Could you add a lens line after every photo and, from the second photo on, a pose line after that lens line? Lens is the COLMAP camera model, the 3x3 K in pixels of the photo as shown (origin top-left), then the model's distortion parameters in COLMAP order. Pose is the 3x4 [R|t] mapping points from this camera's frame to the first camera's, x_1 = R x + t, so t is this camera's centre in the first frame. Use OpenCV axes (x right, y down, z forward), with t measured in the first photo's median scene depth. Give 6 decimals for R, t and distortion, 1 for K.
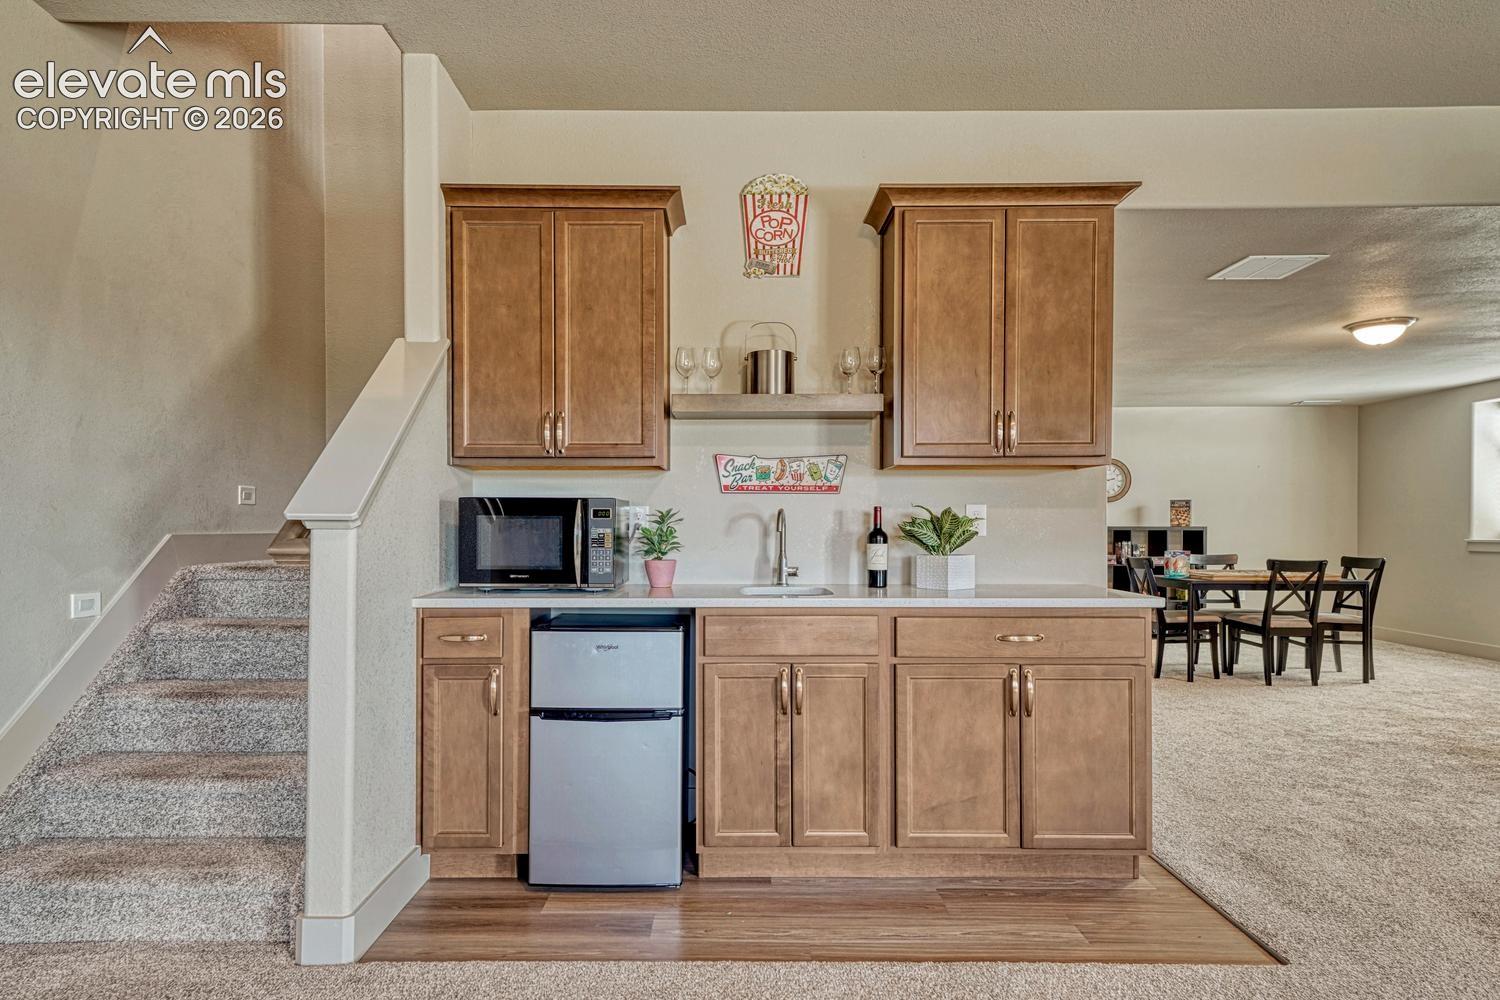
lens RADIAL K [[876.4, 0, 720.9], [0, 876.4, 533.2], [0, 0, 1]] dist [0.025332, -0.001574]
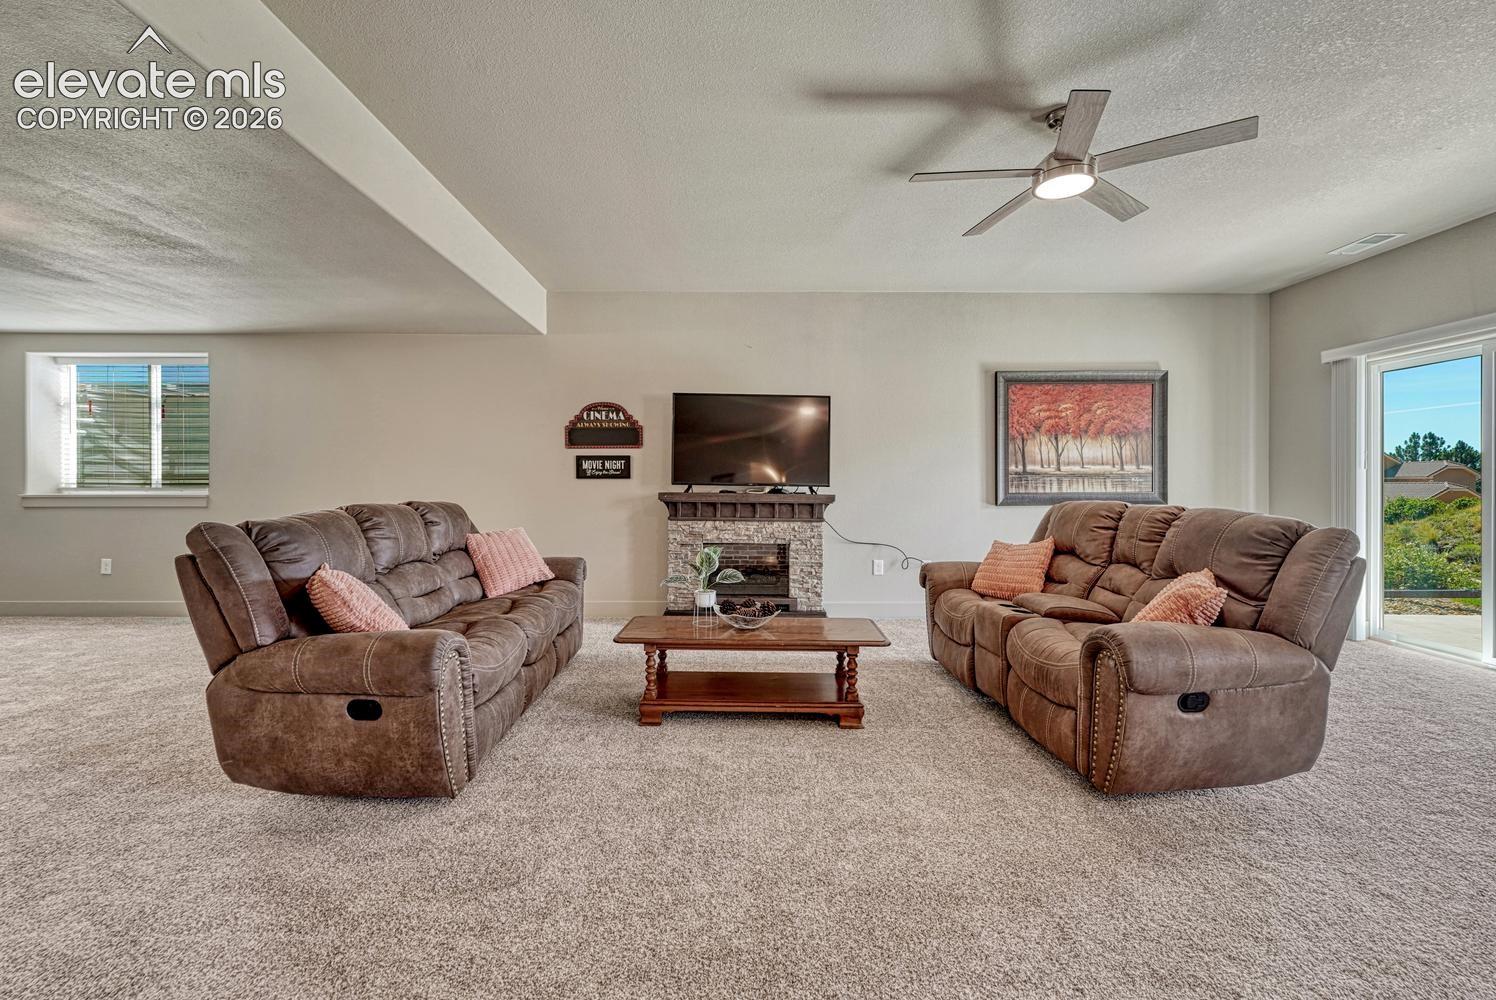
lens RADIAL K [[641.1, 0, 746.8], [0, 641.1, 484.0], [0, 0, 1]] dist [-0.003089, -0.000229]
pose [[-0.012567, 0.000476, 0.999921, 0.359421], [0.007846, 0.999969, -0.000378, 0.005502], [-0.999890, 0.007841, -0.012570, 0.576080]]
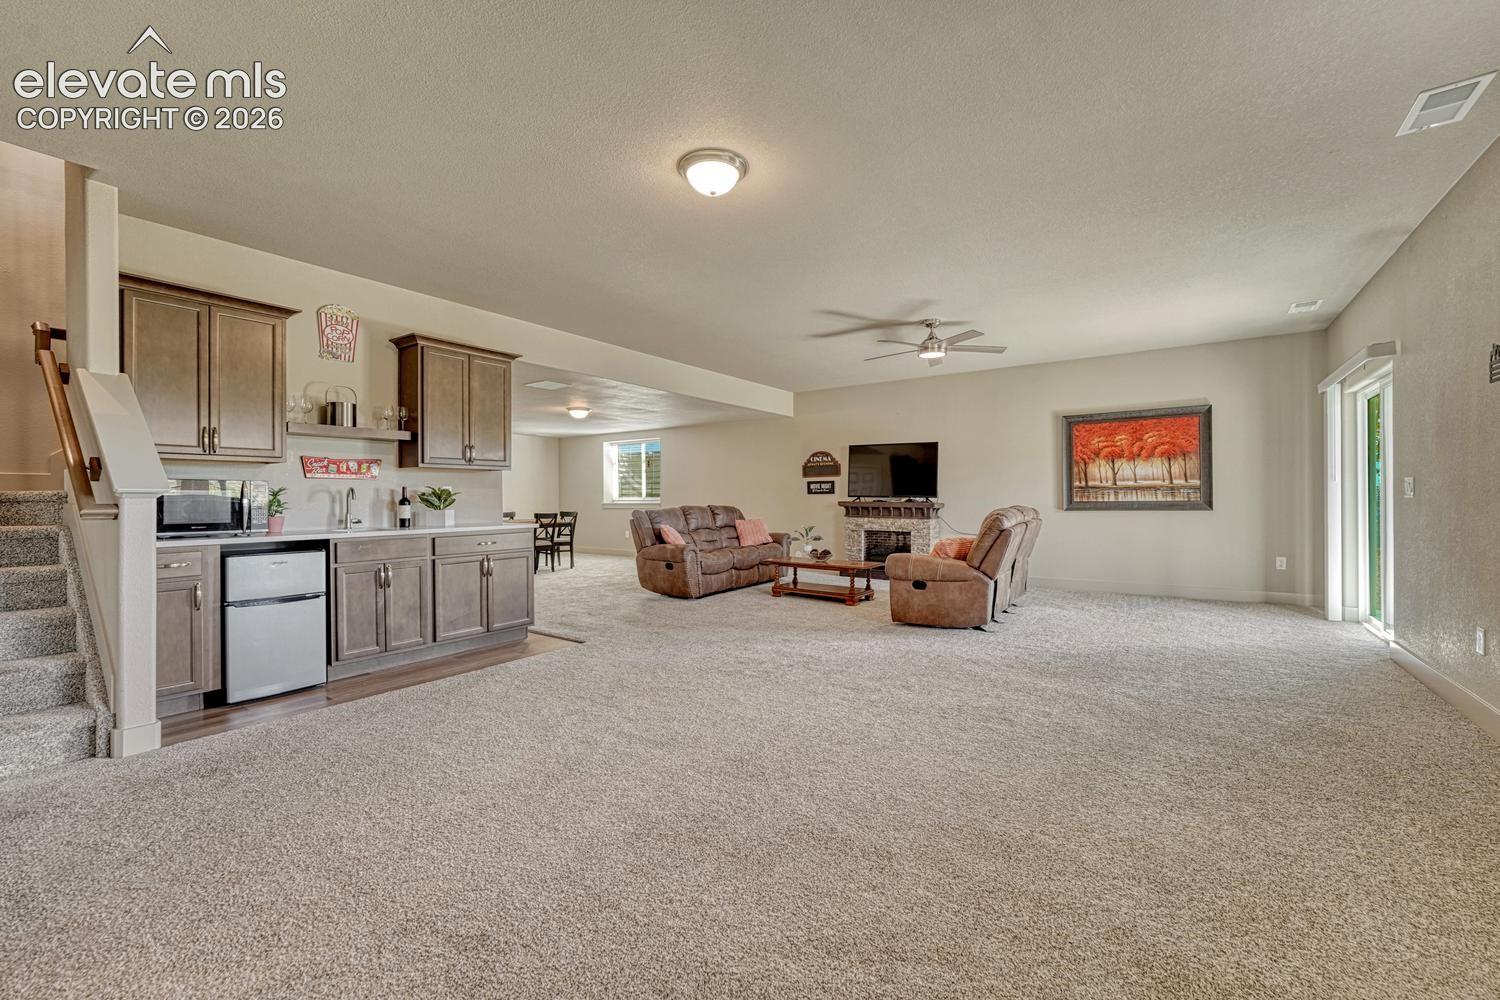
lens RADIAL K [[625.0, 0, 750.7], [0, 625.0, 497.0], [0, 0, 1]] dist [-0.001360, 0.000115]
pose [[0.572916, -0.004244, 0.819603, -0.563707], [0.013932, 0.999893, -0.004561, 0.011430], [-0.819496, 0.014032, 0.572914, -0.488752]]
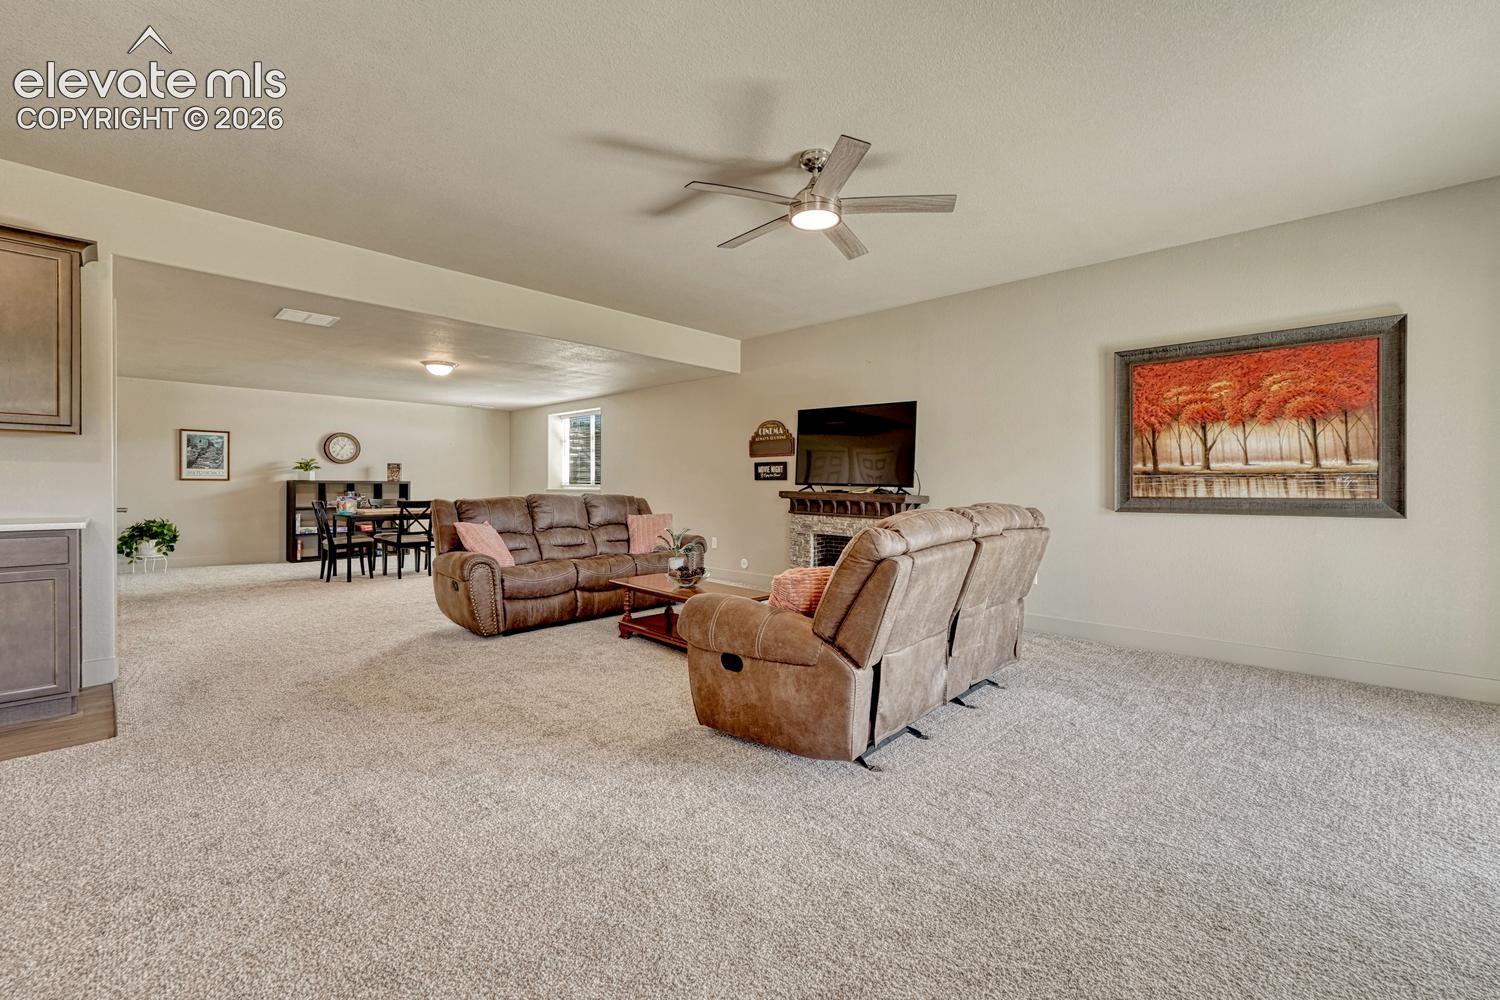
lens RADIAL K [[633.2, 0, 749.5], [0, 633.2, 489.0], [0, 0, 1]] dist [-0.004144, 0.000277]
pose [[0.692596, -0.001788, 0.721324, 0.457220], [0.001093, 0.999998, 0.001430, 0.014578], [-0.721325, -0.000202, 0.692596, -0.495837]]
